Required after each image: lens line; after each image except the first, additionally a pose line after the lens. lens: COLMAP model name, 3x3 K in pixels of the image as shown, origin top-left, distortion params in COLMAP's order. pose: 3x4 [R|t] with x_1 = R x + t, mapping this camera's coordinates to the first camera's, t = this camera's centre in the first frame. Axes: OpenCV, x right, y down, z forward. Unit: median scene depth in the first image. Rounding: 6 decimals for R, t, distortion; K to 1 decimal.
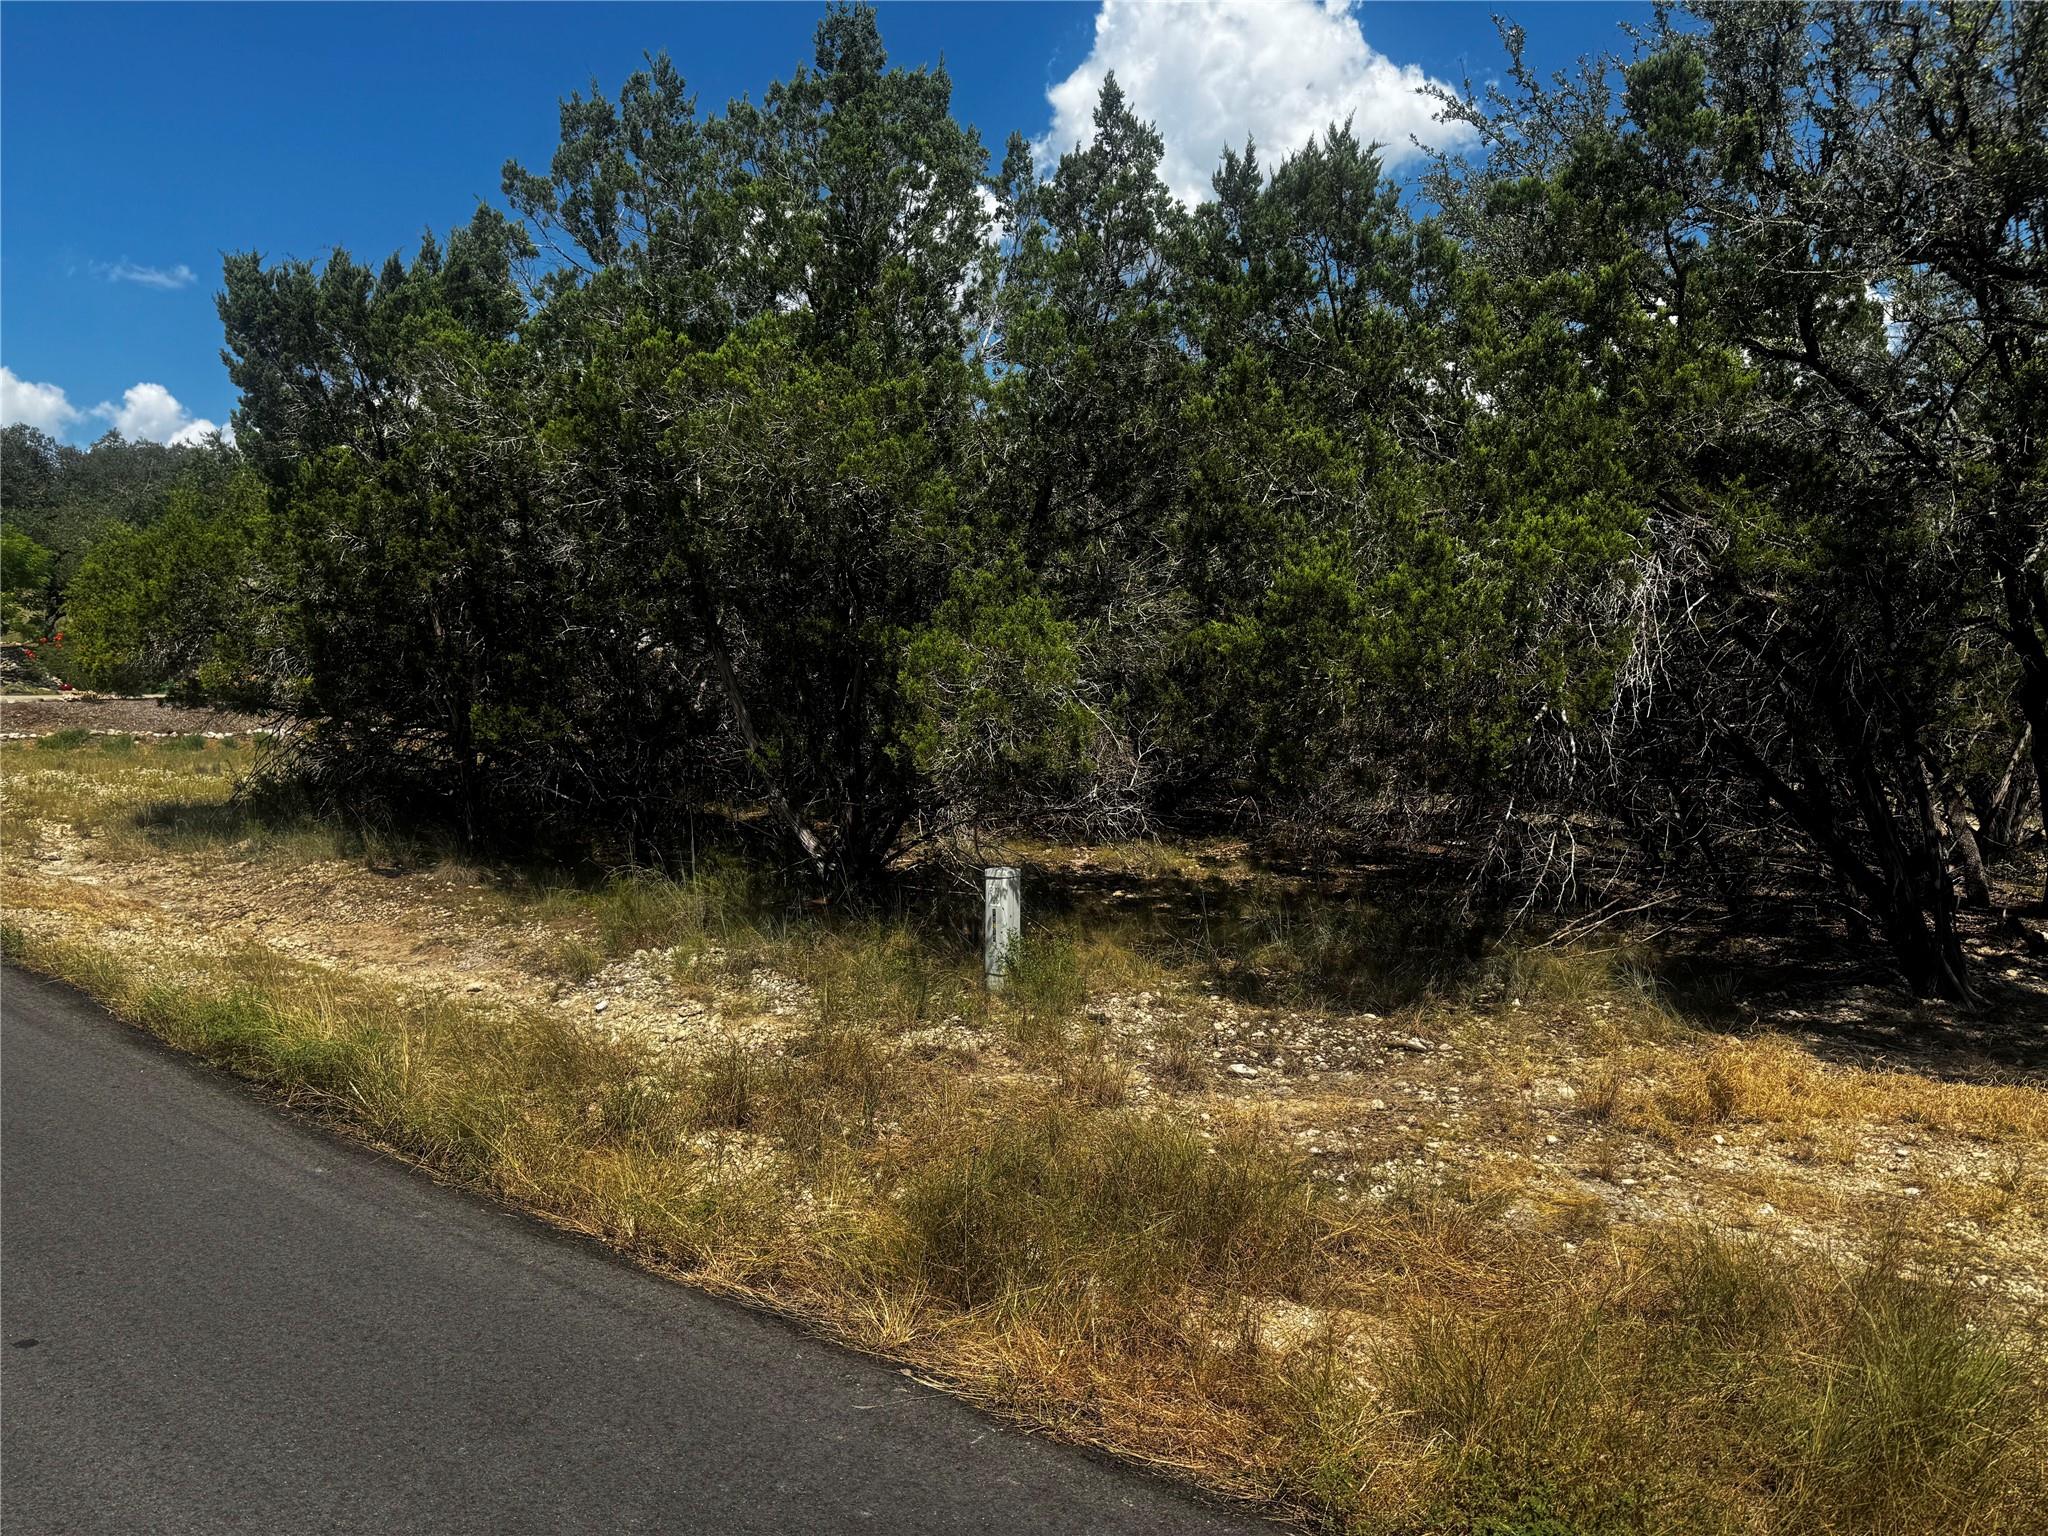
lens RADIAL K [[1440.0, 0, 1033.8], [0, 1440.0, 759.7], [0, 0, 1]] dist [0.046440, -0.051737]
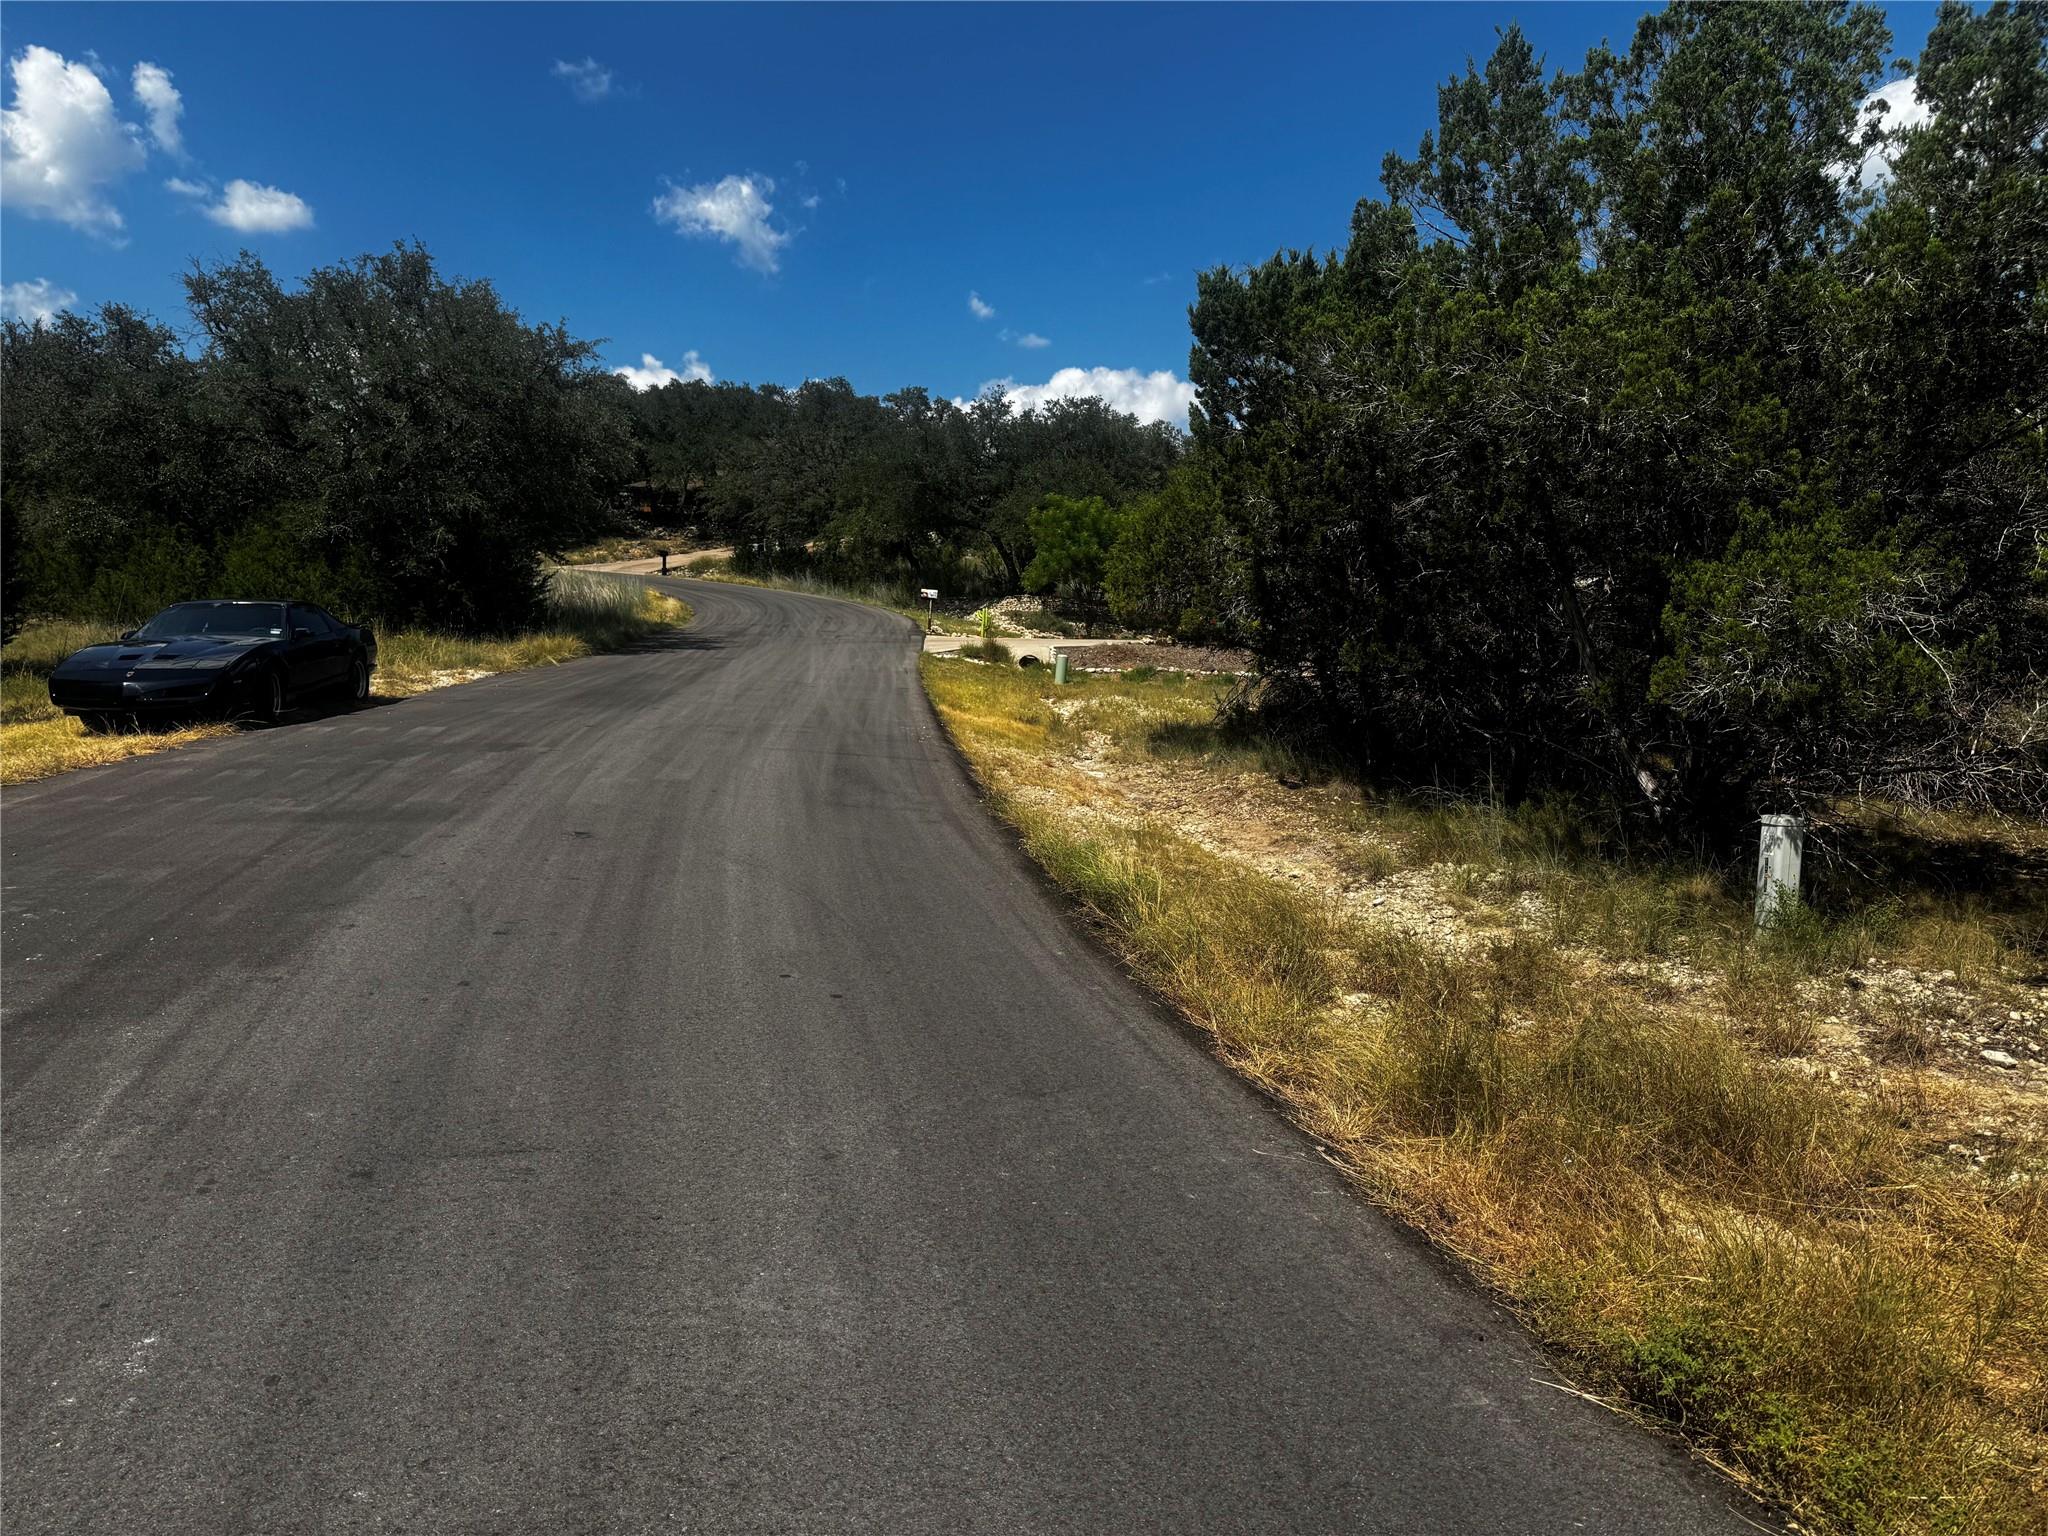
lens RADIAL K [[1440.0, 0, 1016.1], [0, 1440.0, 780.1], [0, 0, 1]] dist [0.046440, -0.051737]
pose [[0.755547, 0.075639, -0.650713, 0.171861], [-0.046243, 0.996992, 0.062198, 0.012621], [0.653460, -0.016903, 0.756772, -0.040949]]
